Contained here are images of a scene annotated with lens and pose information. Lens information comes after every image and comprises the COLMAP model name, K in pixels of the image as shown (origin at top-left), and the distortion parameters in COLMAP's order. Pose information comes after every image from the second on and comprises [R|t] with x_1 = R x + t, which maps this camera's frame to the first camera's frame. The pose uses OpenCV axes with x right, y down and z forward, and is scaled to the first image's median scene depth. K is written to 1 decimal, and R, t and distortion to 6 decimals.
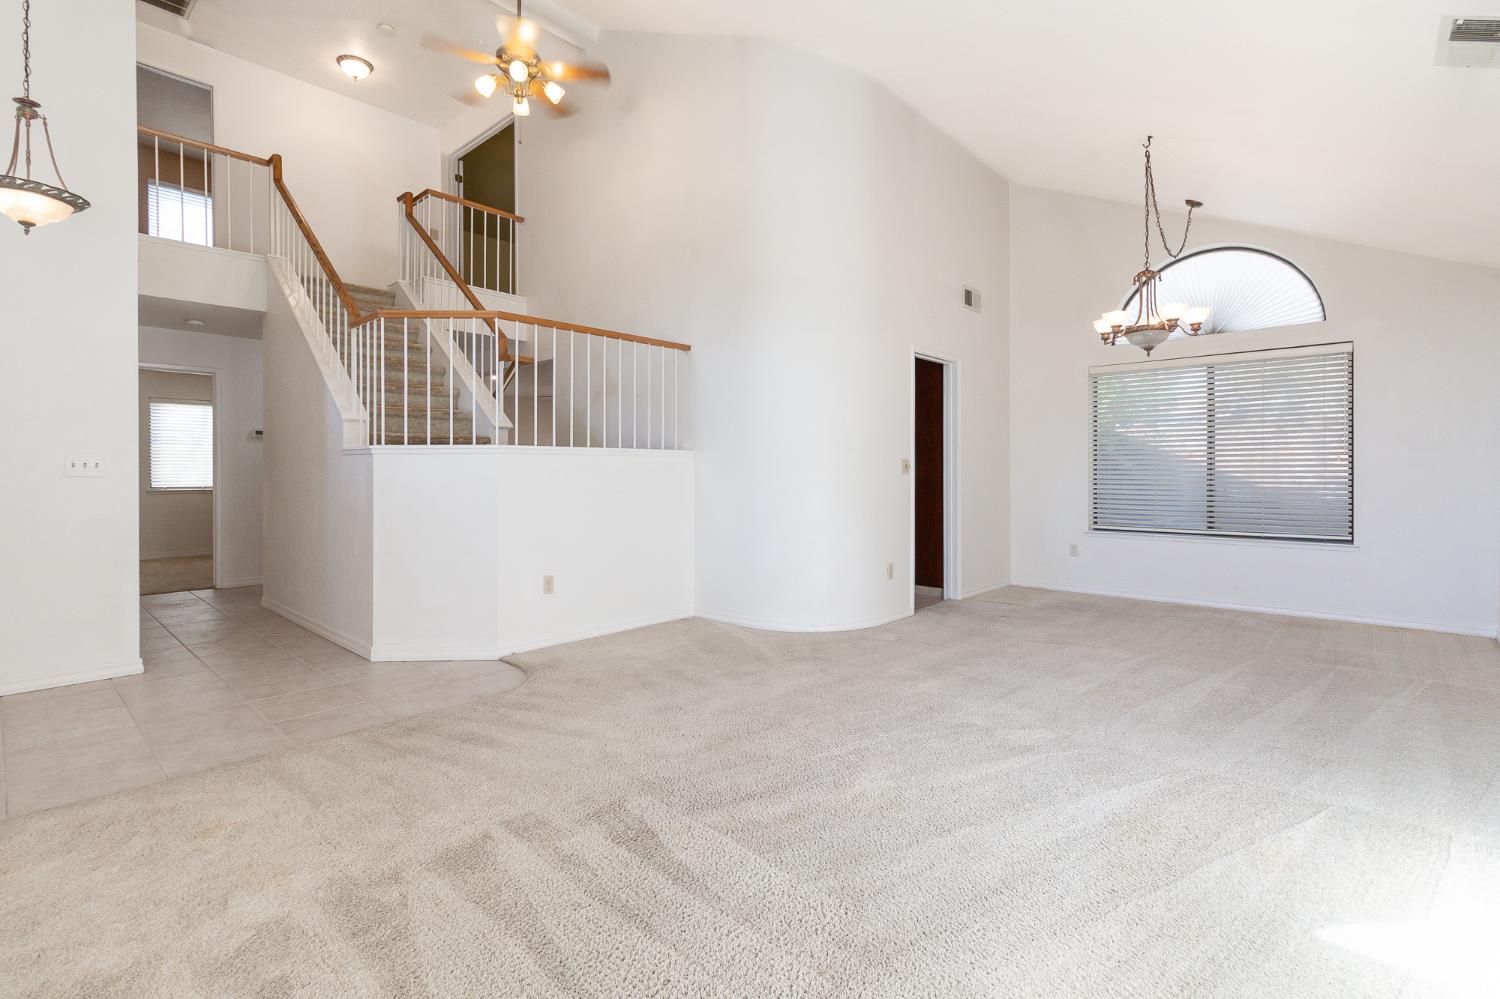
lens RADIAL K [[692.8, 0, 705.7], [0, 692.8, 474.5], [0, 0, 1]] dist [0.002210, -0.001684]
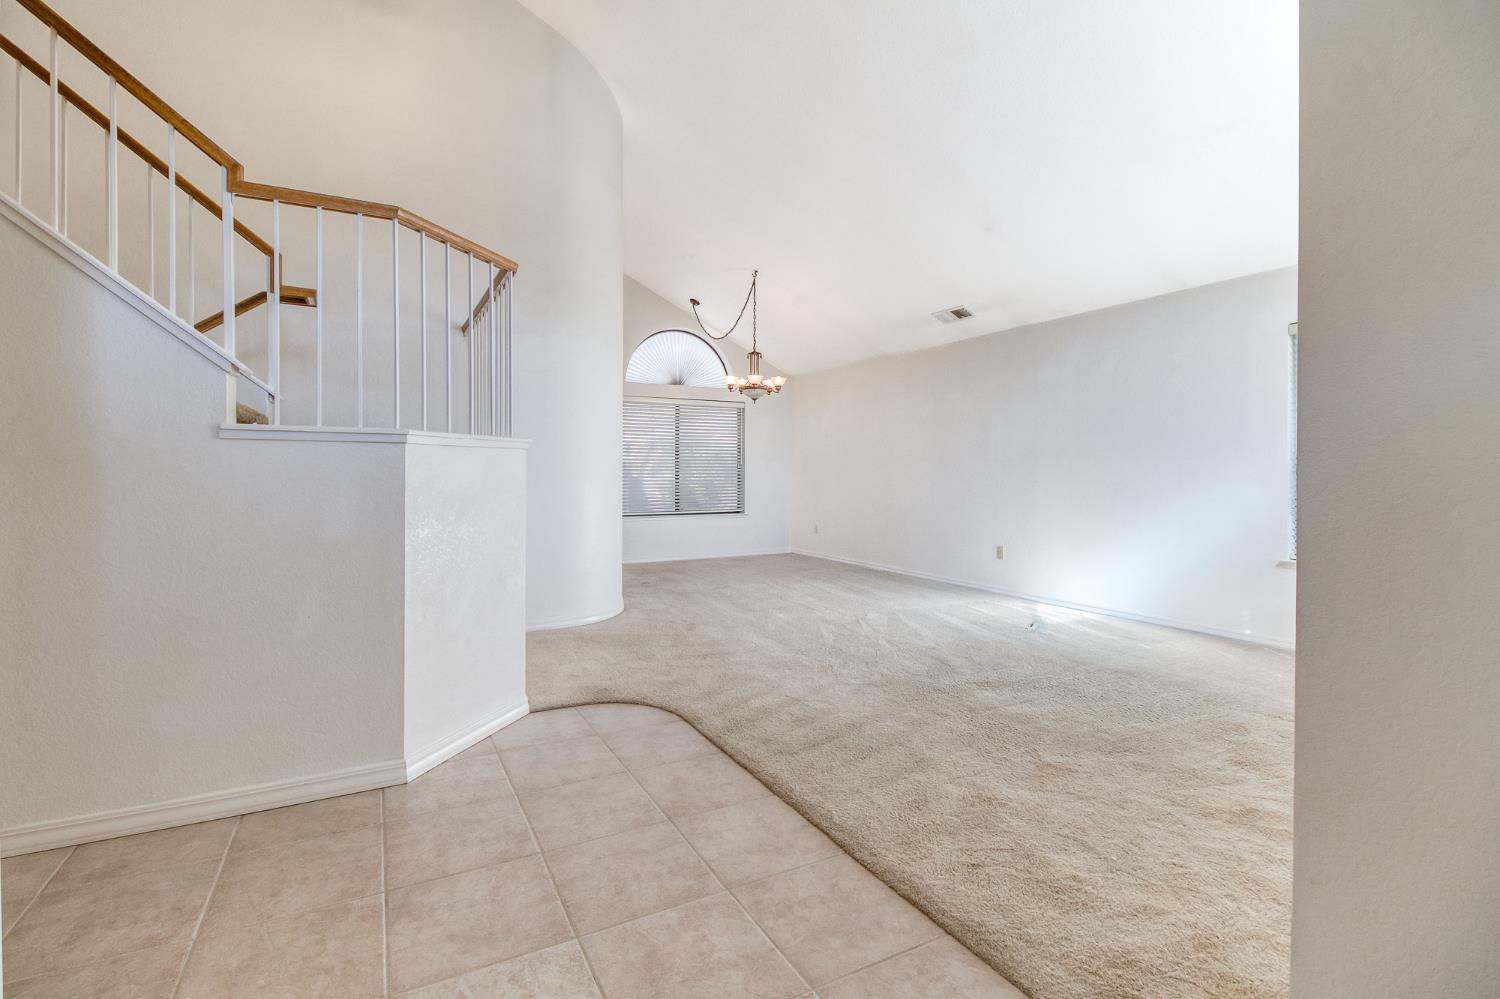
lens RADIAL K [[692.8, 0, 755.3], [0, 692.8, 475.4], [0, 0, 1]] dist [0.002210, -0.001684]
pose [[0.292074, -0.002195, 0.956393, -0.800523], [0.002823, 0.999995, 0.001433, -0.001673], [-0.956392, 0.002281, 0.292079, 0.434912]]
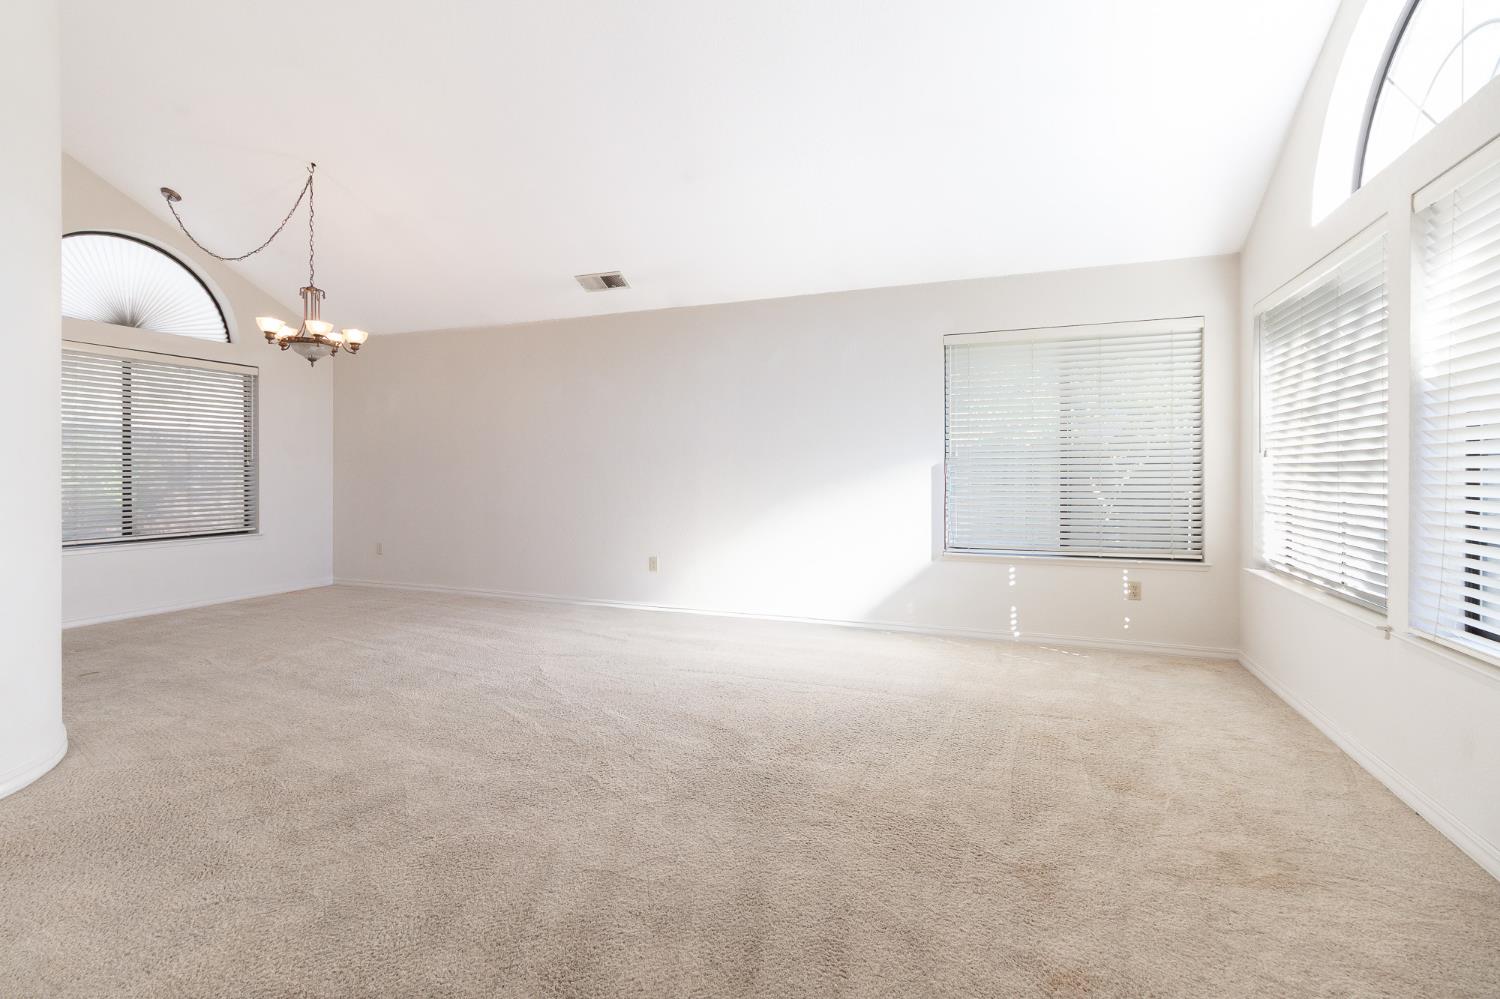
lens RADIAL K [[692.8, 0, 750.7], [0, 692.8, 477.7], [0, 0, 1]] dist [0.002210, -0.001684]
pose [[-0.387914, -0.005833, 0.921677, -0.527101], [0.003350, 0.999964, 0.007738, -0.003370], [-0.921689, 0.006089, -0.387881, 0.668682]]
